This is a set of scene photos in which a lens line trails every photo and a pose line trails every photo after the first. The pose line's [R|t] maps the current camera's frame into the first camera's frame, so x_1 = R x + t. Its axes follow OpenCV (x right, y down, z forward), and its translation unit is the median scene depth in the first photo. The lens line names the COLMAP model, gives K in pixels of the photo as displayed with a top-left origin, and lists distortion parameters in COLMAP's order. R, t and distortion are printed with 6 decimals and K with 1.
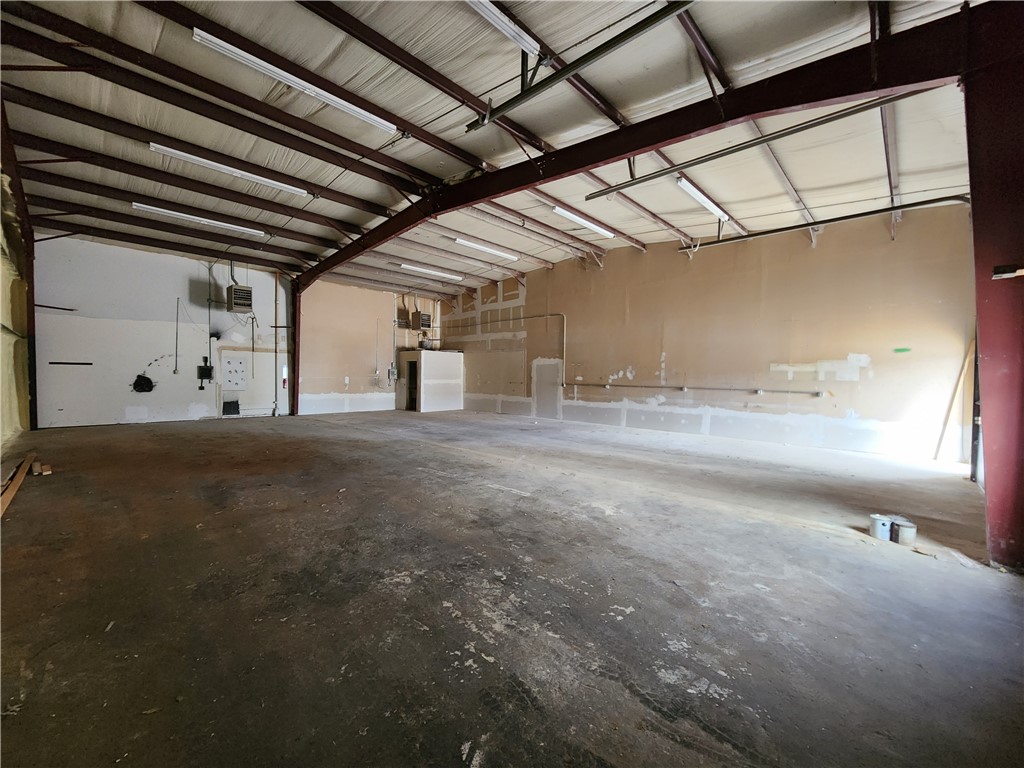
lens RADIAL K [[418.1, 0, 512.5], [0, 418.1, 384.5], [0, 0, 1]] dist [0.000368, 0.000149]
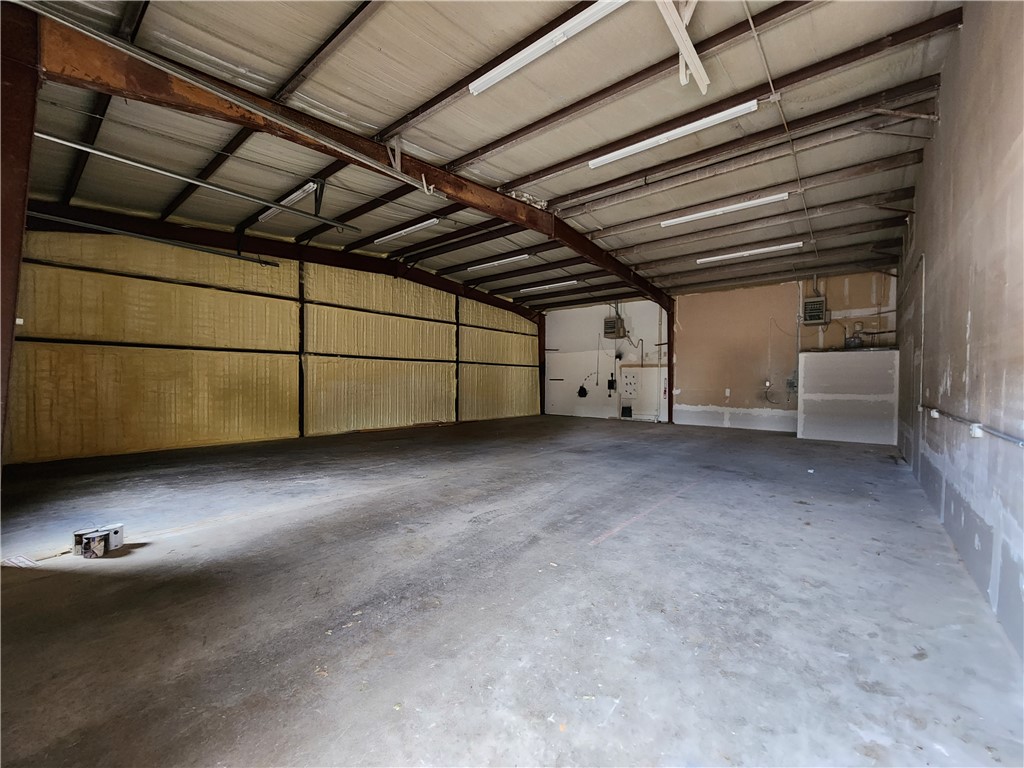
lens RADIAL K [[418.1, 0, 519.9], [0, 418.1, 387.5], [0, 0, 1]] dist [0.000368, 0.000149]
pose [[0.069704, 0.000106, -0.997568, 0.624775], [-0.030055, 0.999546, -0.001994, -0.007141], [0.997115, 0.030120, 0.069676, 0.610705]]
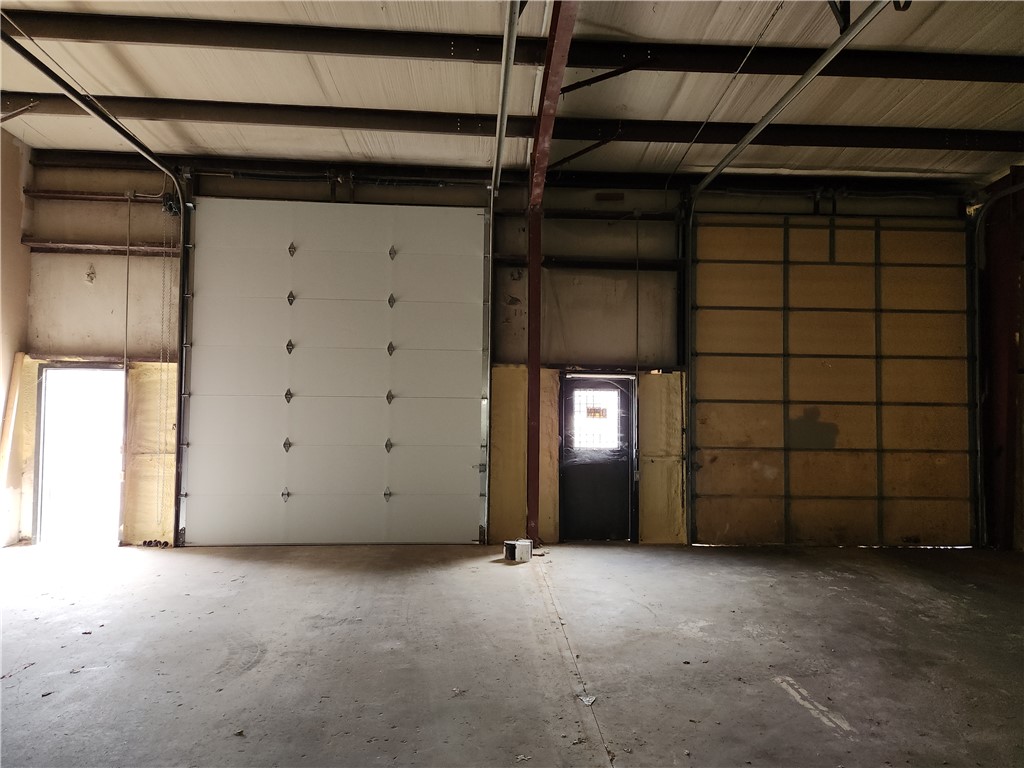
lens RADIAL K [[678.0, 0, 514.7], [0, 678.0, 383.8], [0, 0, 1]] dist [0.045879, -0.010745]
pose [[-0.723831, 0.002027, 0.689974, -0.130078], [-0.006724, 0.999927, -0.009991, -0.033932], [-0.689945, -0.011871, -0.723765, 0.788573]]
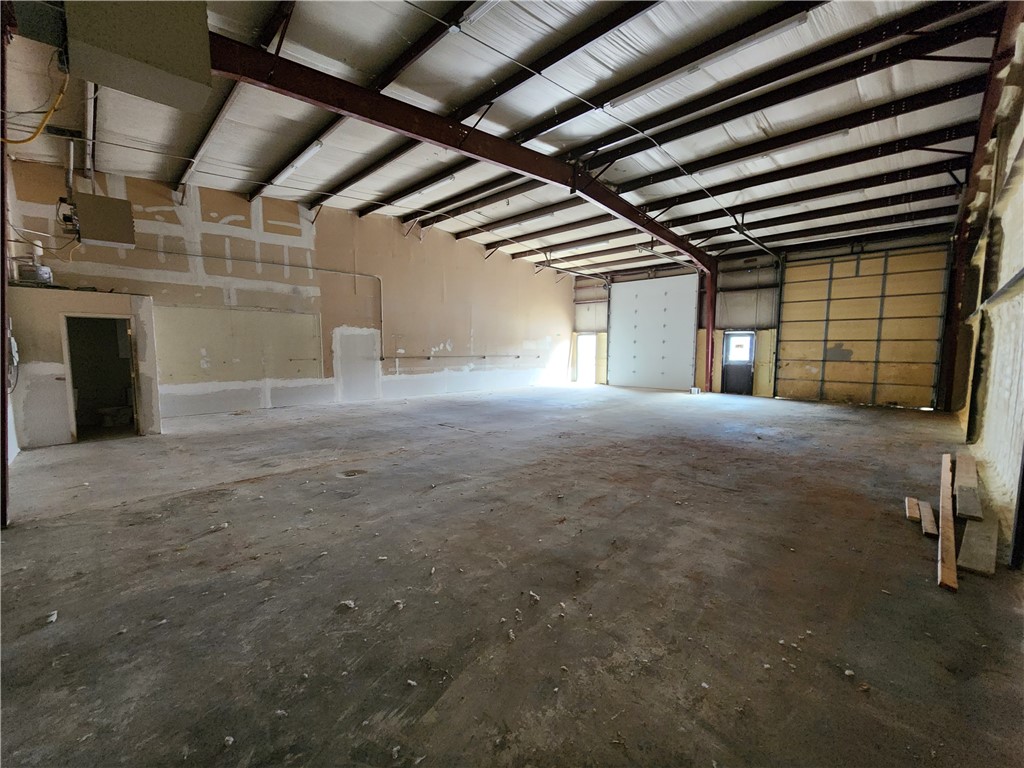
lens RADIAL K [[418.1, 0, 521.9], [0, 418.1, 387.2], [0, 0, 1]] dist [0.000368, 0.000149]
pose [[0.020772, -0.108321, 0.993899, -0.878597], [0.018163, 0.993990, 0.107952, -0.034139], [-0.999619, 0.015809, 0.022614, 0.792605]]
